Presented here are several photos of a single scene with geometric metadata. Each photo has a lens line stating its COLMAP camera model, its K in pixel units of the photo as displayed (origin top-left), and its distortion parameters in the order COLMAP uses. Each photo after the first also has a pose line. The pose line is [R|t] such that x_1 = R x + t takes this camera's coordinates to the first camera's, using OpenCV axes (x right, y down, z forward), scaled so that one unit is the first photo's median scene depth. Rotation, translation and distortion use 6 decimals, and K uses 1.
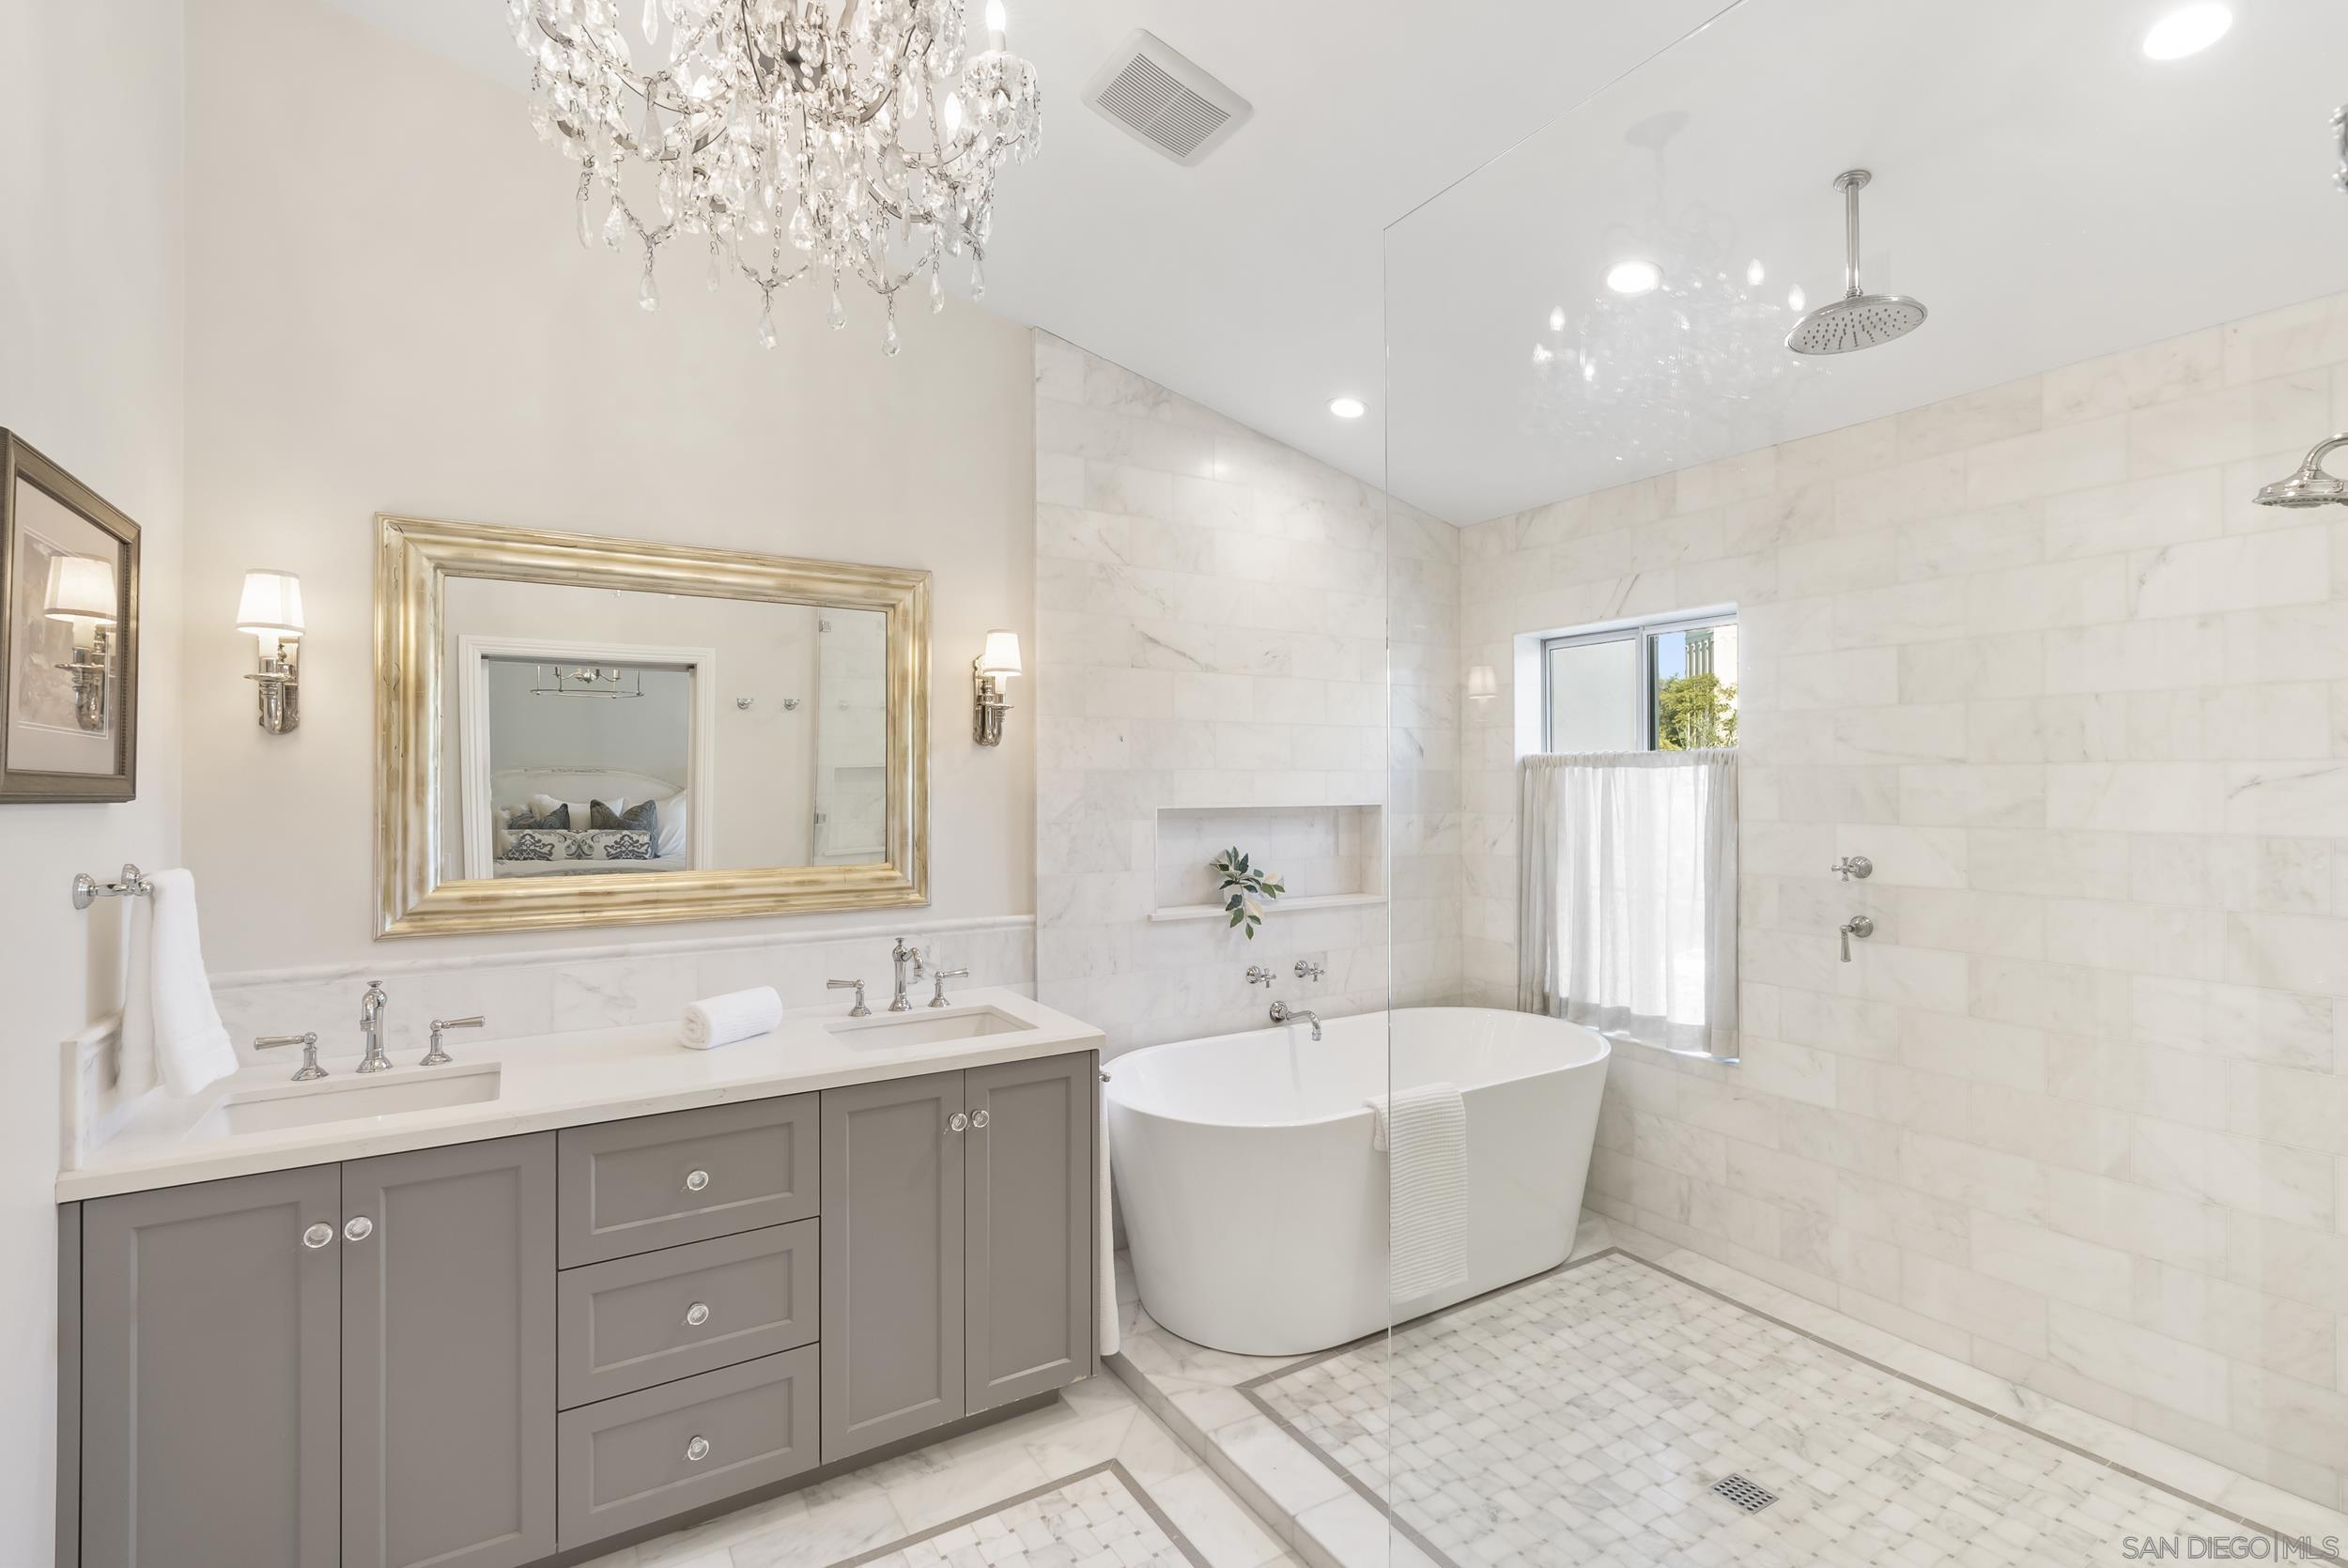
lens RADIAL K [[1033.4, 0, 1133.1], [0, 1033.4, 775.8], [0, 0, 1]] dist [0.000925, 0.000098]
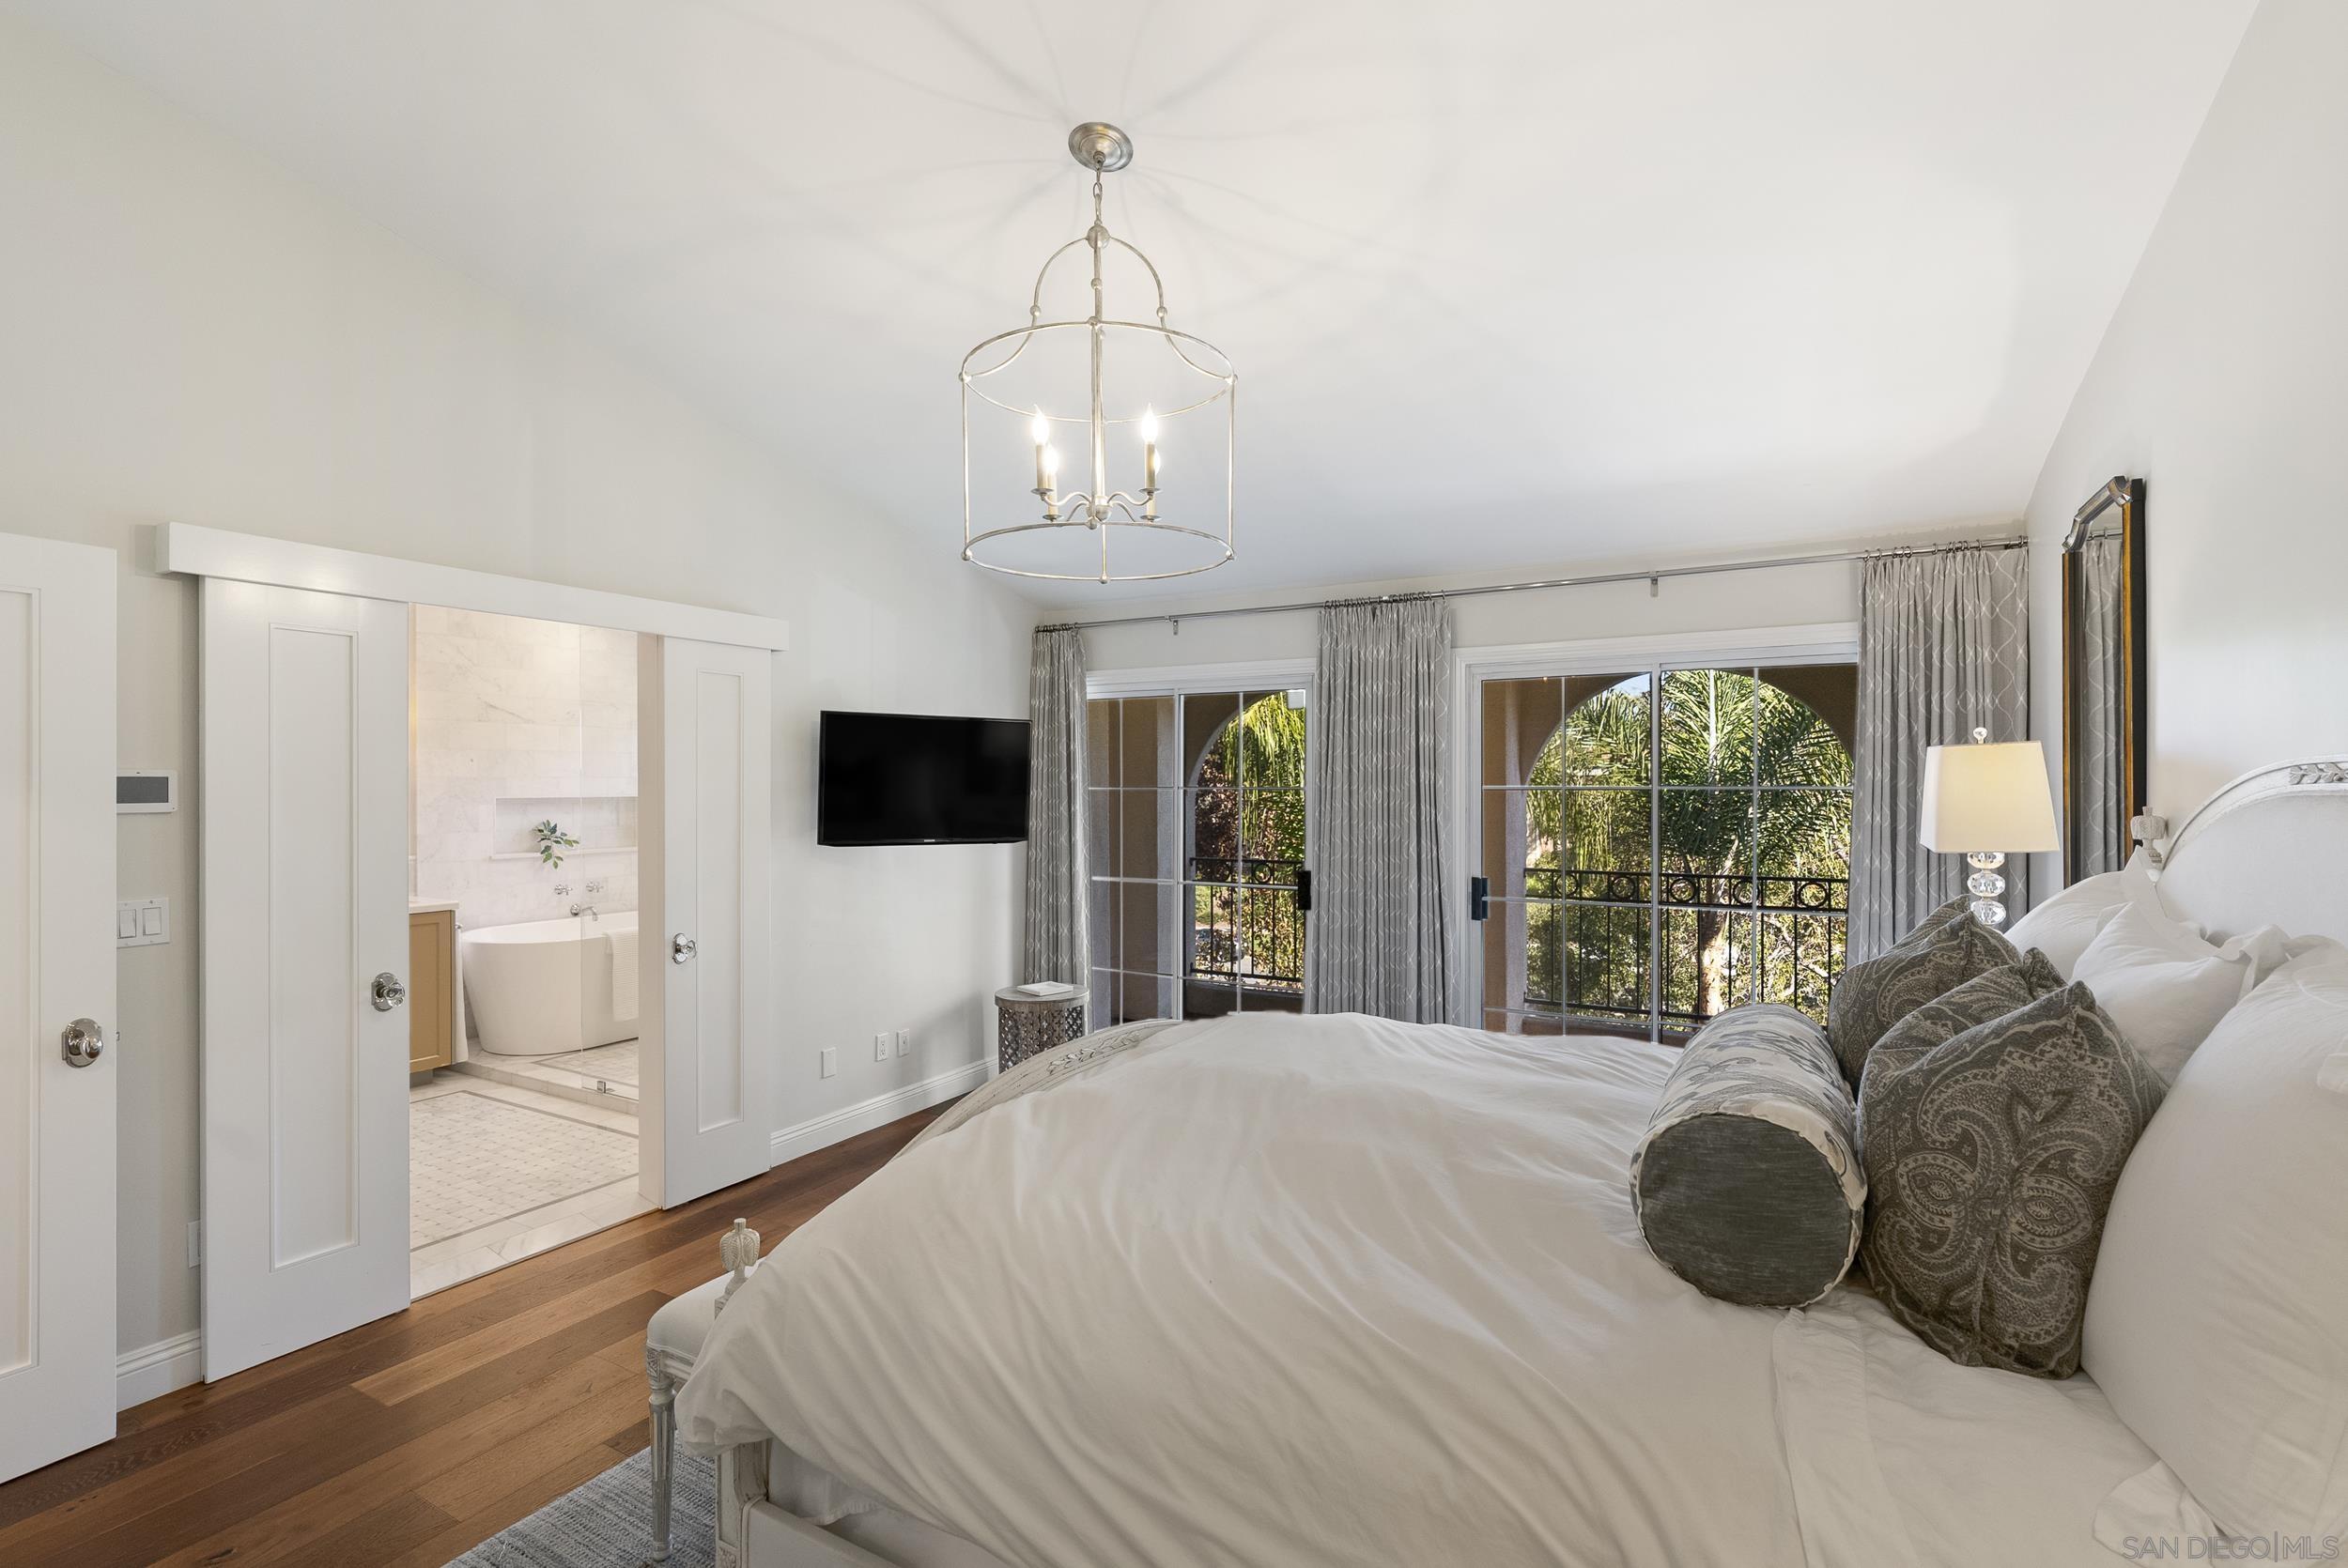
lens RADIAL K [[1088.8, 0, 1174.0], [0, 1088.8, 784.0], [0, 0, 1]] dist [0.000797, 0.000133]
pose [[0.860880, -0.000108, 0.508809, 0.074893], [-0.003141, 0.999980, 0.005526, -0.008278], [-0.508799, -0.006355, 0.860862, -1.253258]]
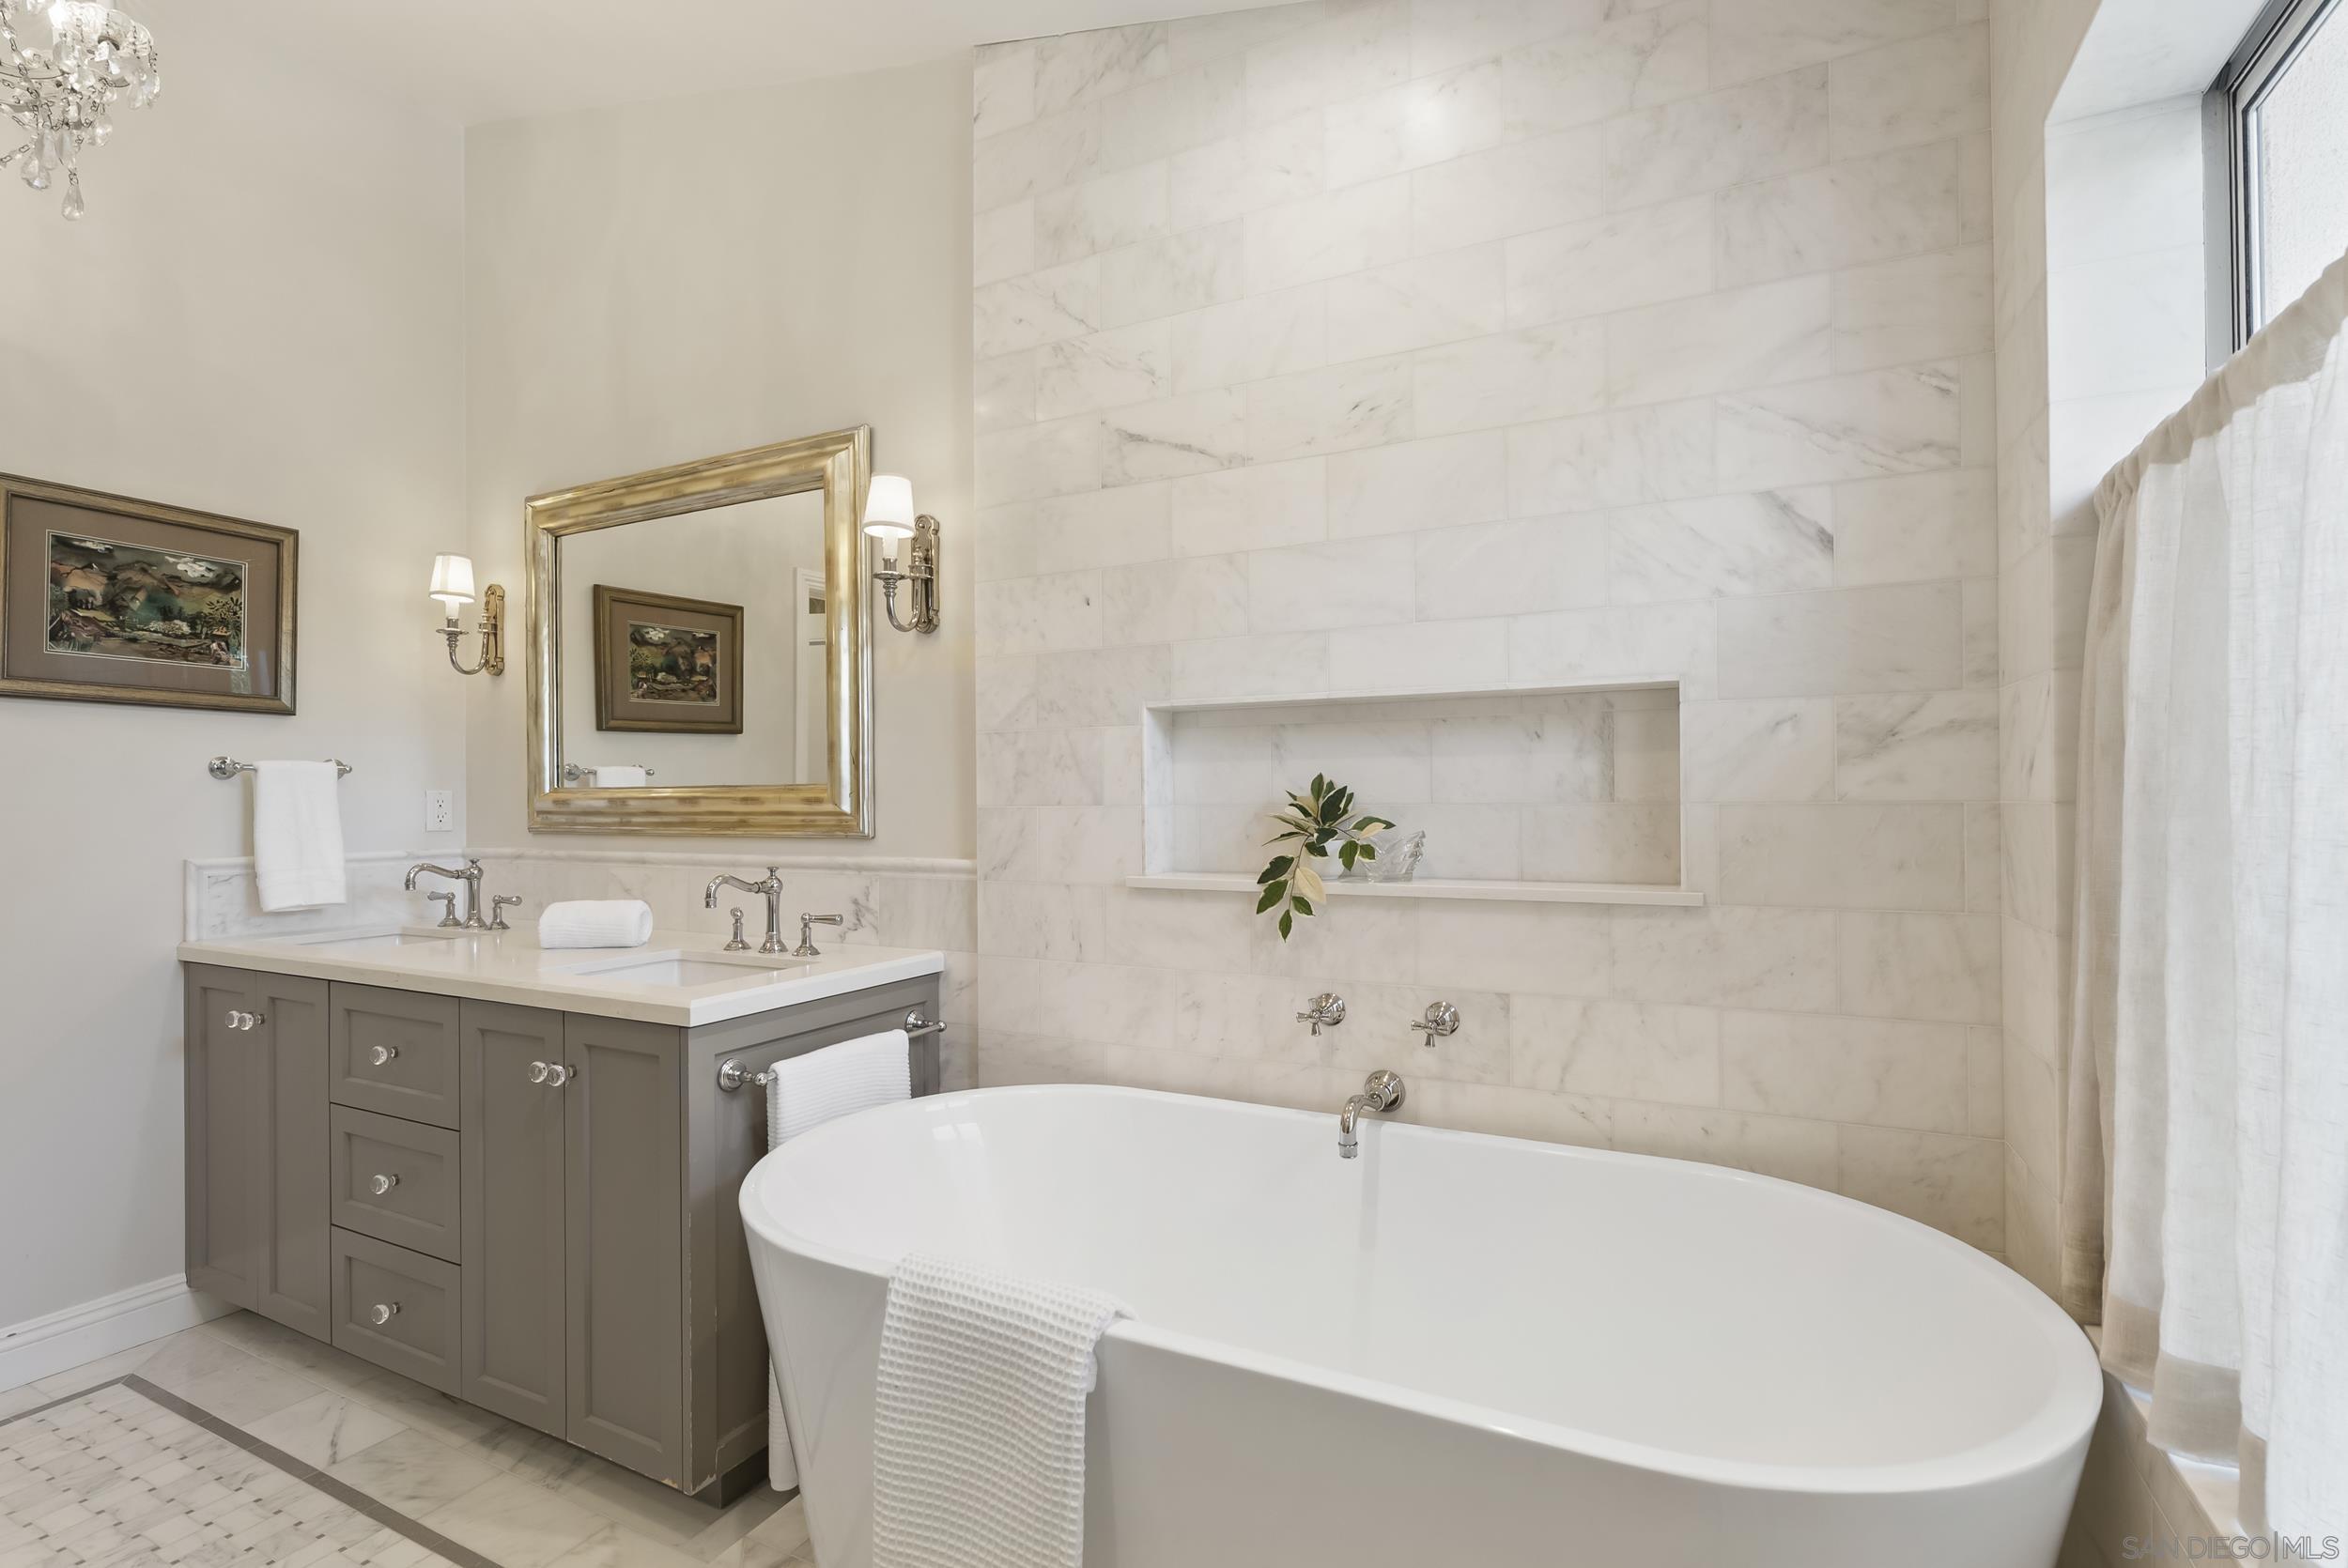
lens RADIAL K [[1066.8, 0, 1181.5], [0, 1066.8, 767.4], [0, 0, 1]] dist [-0.004147, -0.000412]
pose [[0.552557, -0.012617, -0.833380, 0.558152], [0.020918, 0.999780, -0.001267, 0.067950], [0.833213, -0.016732, 0.552700, 0.652086]]
